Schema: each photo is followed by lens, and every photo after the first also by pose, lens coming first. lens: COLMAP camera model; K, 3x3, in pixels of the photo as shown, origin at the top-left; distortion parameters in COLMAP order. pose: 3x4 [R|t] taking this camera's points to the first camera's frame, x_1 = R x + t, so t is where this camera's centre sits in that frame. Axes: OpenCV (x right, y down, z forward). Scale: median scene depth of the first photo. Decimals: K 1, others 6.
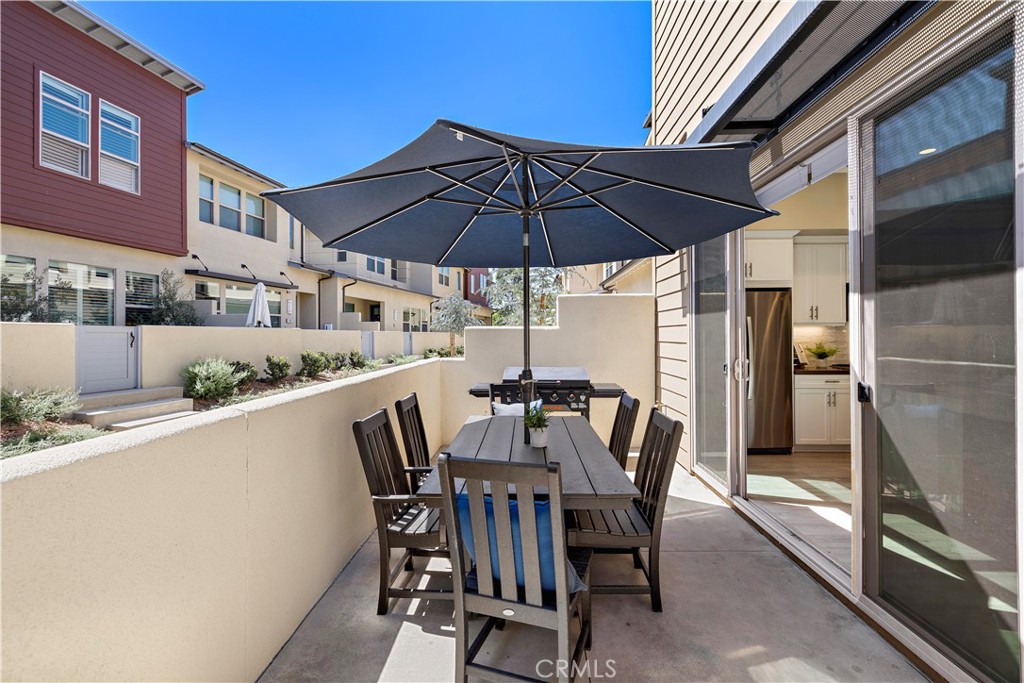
lens RADIAL K [[435.2, 0, 517.3], [0, 435.2, 336.2], [0, 0, 1]] dist [-0.002629, 0.000619]
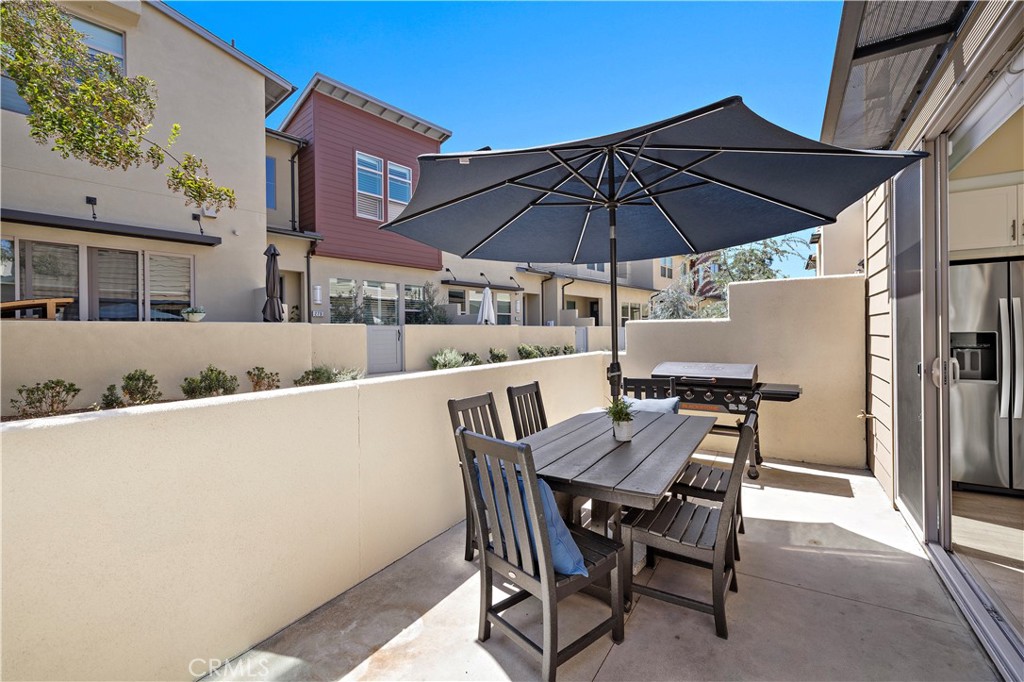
lens RADIAL K [[435.2, 0, 522.8], [0, 435.2, 335.8], [0, 0, 1]] dist [-0.002629, 0.000619]
pose [[0.865375, -0.003386, -0.501113, 0.111406], [0.008459, 0.999933, 0.007852, 0.001940], [0.501053, -0.011034, 0.865346, 0.009852]]
